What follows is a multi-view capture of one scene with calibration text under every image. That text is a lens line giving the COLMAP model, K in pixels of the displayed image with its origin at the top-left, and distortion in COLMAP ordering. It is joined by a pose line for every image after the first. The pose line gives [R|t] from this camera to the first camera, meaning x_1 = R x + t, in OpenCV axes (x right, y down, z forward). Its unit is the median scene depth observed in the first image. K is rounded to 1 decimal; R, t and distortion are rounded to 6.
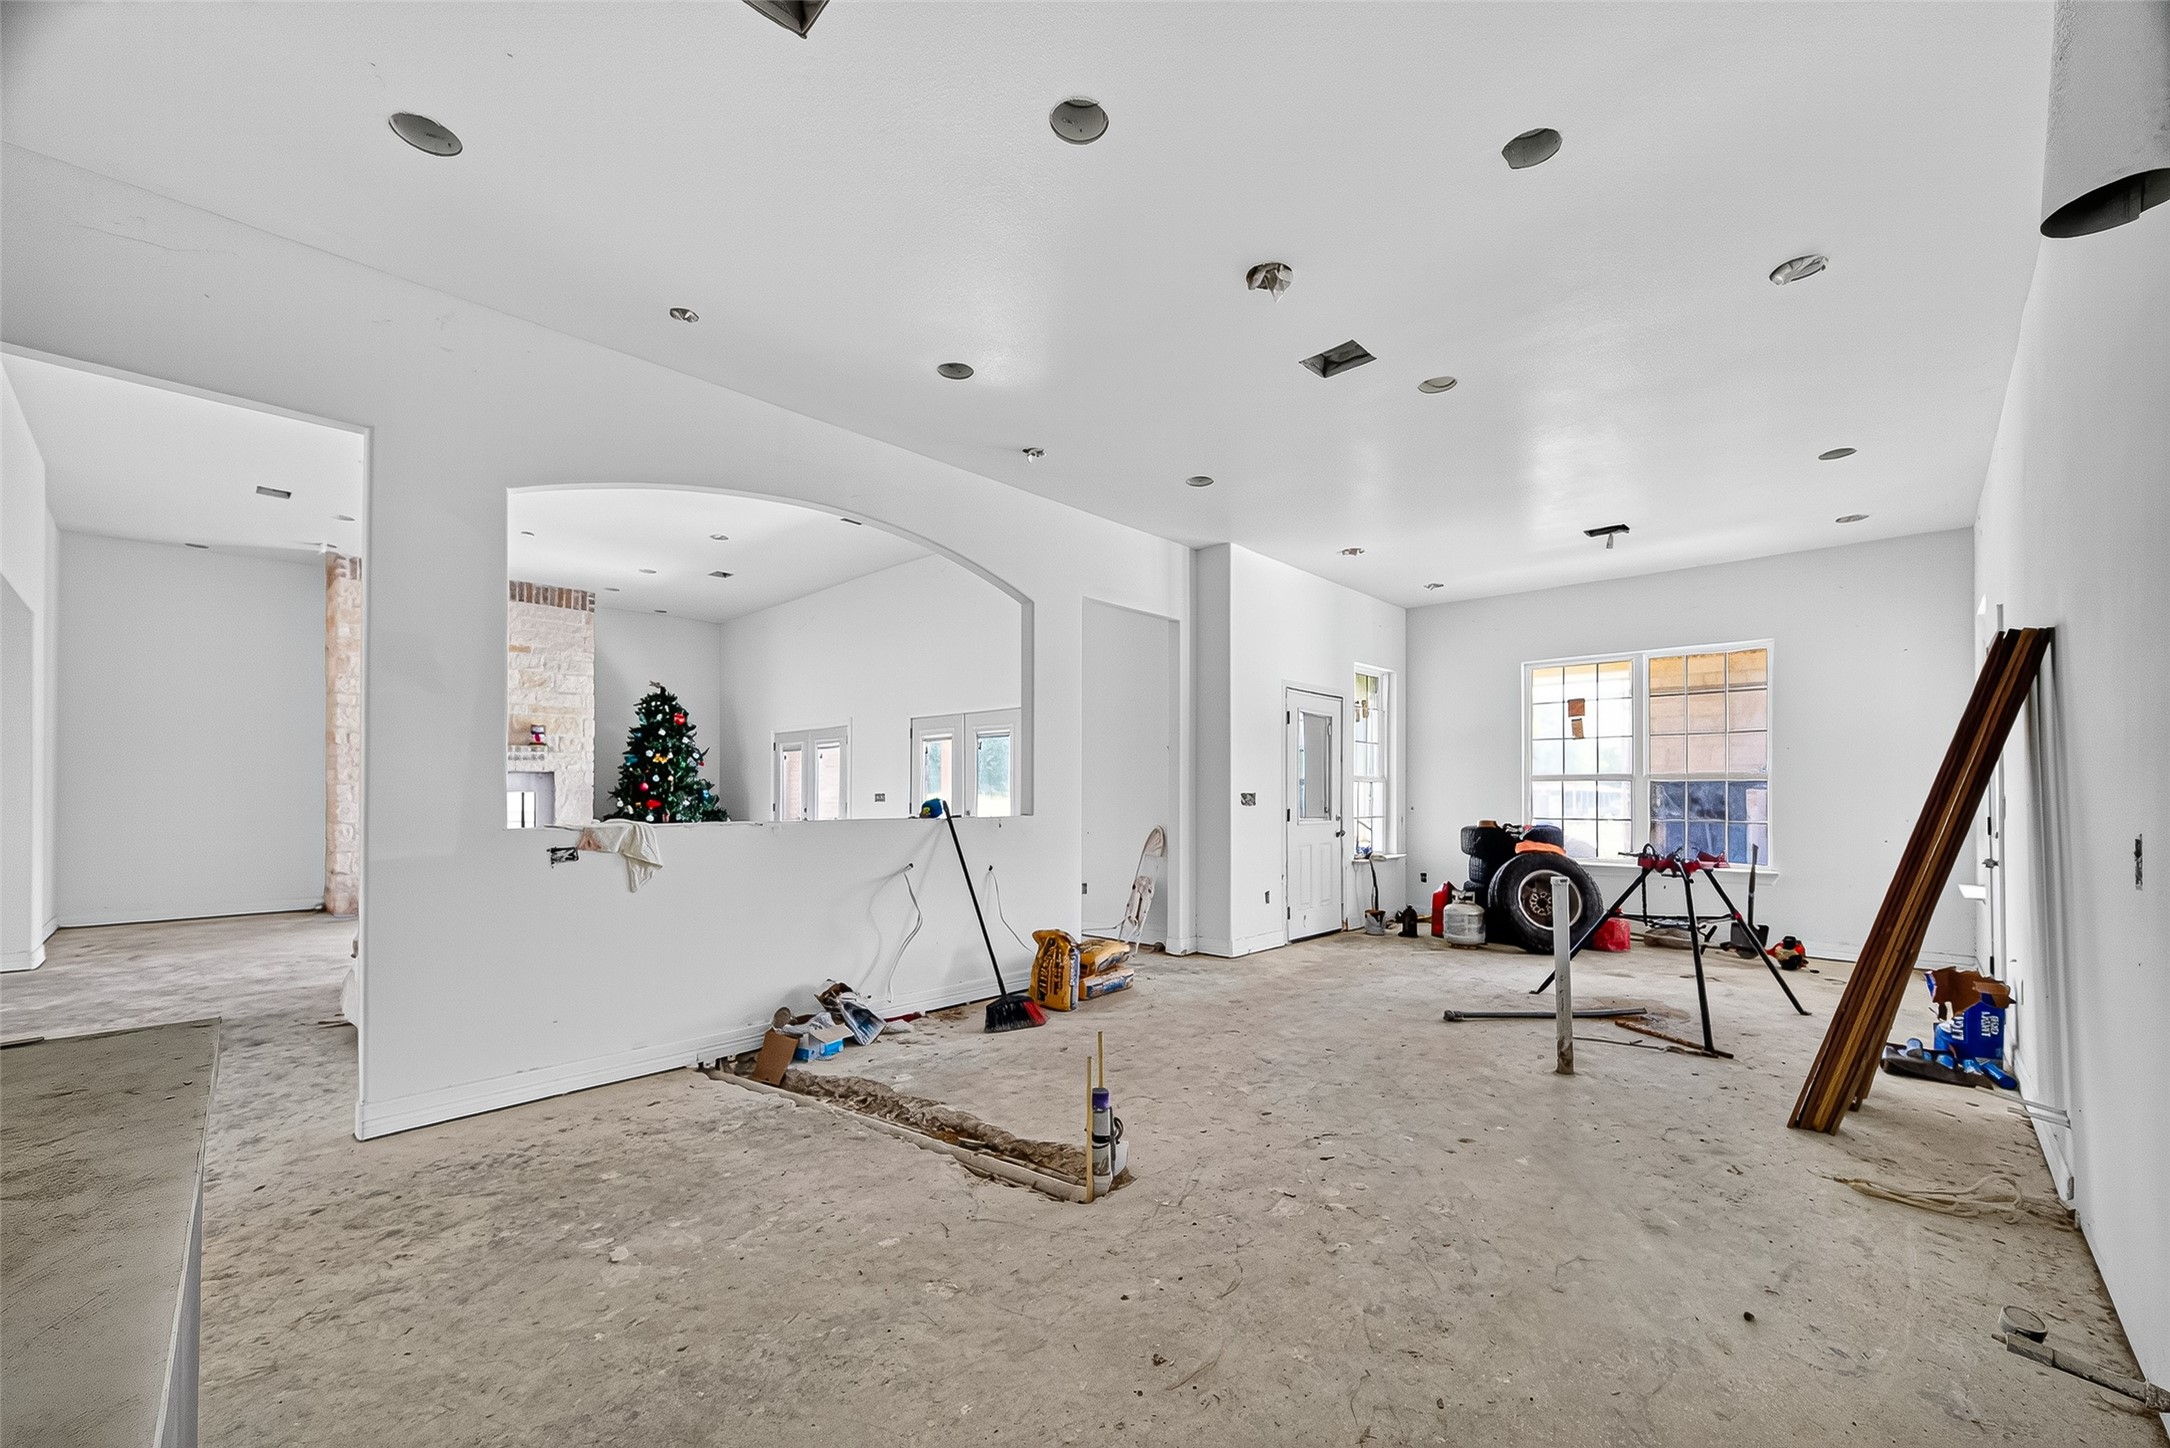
lens RADIAL K [[873.4, 0, 1088.0], [0, 873.4, 784.6], [0, 0, 1]] dist [-0.001495, -0.000031]
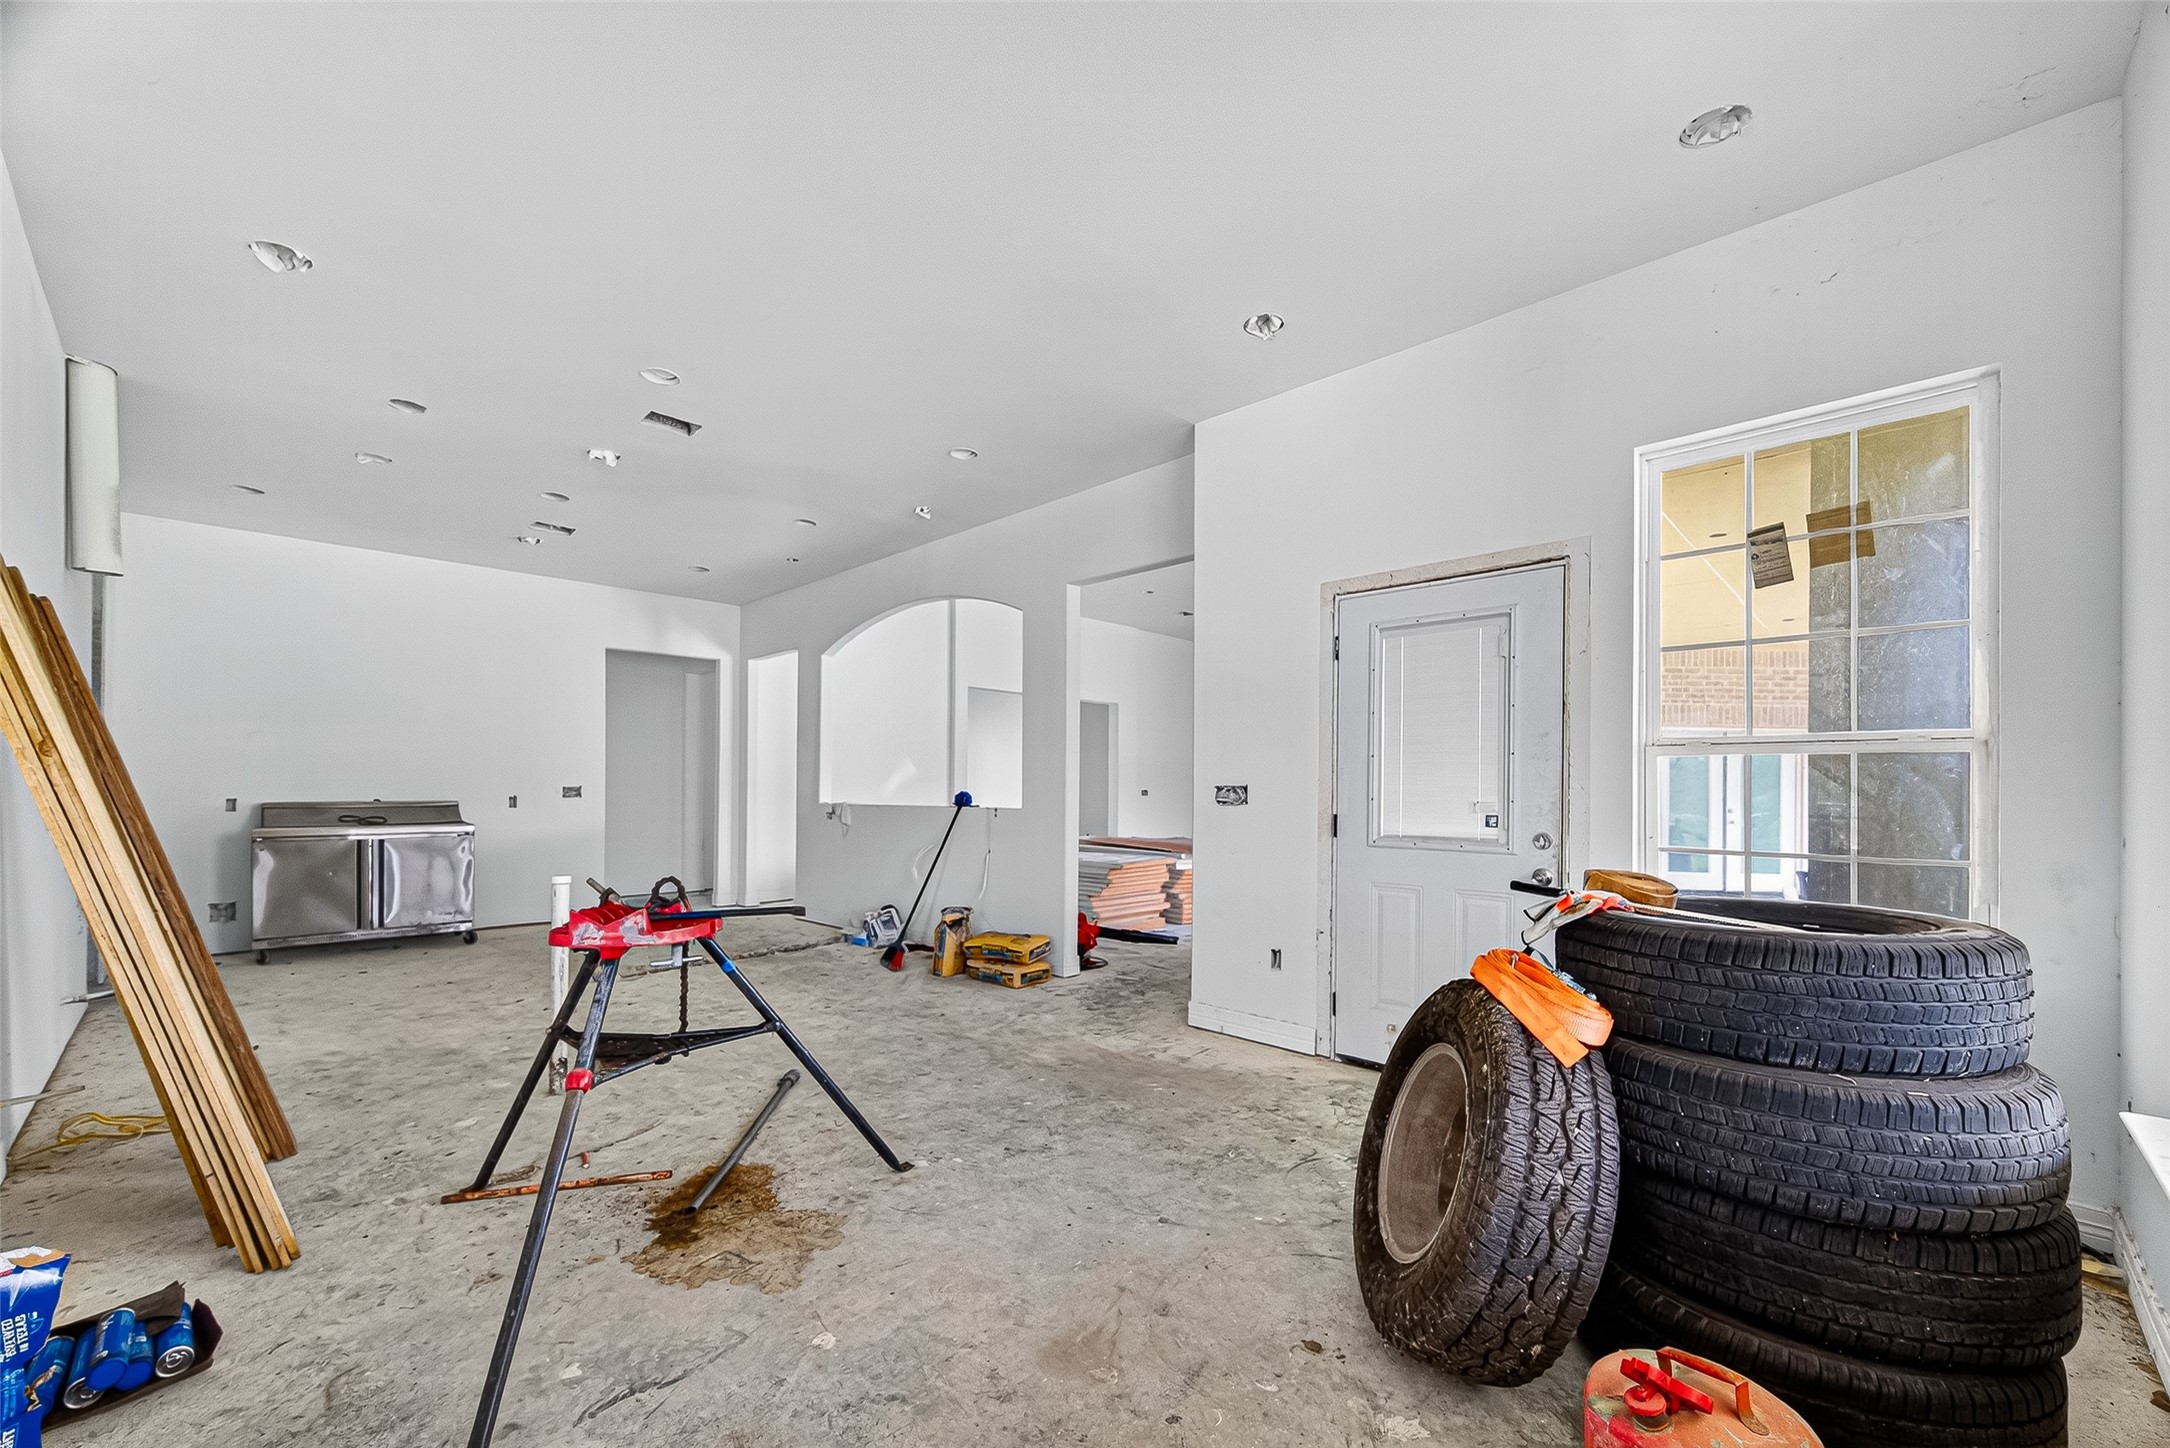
lens RADIAL K [[873.4, 0, 1088.0], [0, 873.4, 784.6], [0, 0, 1]] dist [-0.001495, -0.000031]
pose [[-0.029995, -0.007847, -0.999519, 0.830807], [0.009751, 0.999919, -0.008142, 0.013258], [0.999502, -0.009991, -0.029917, 0.913336]]
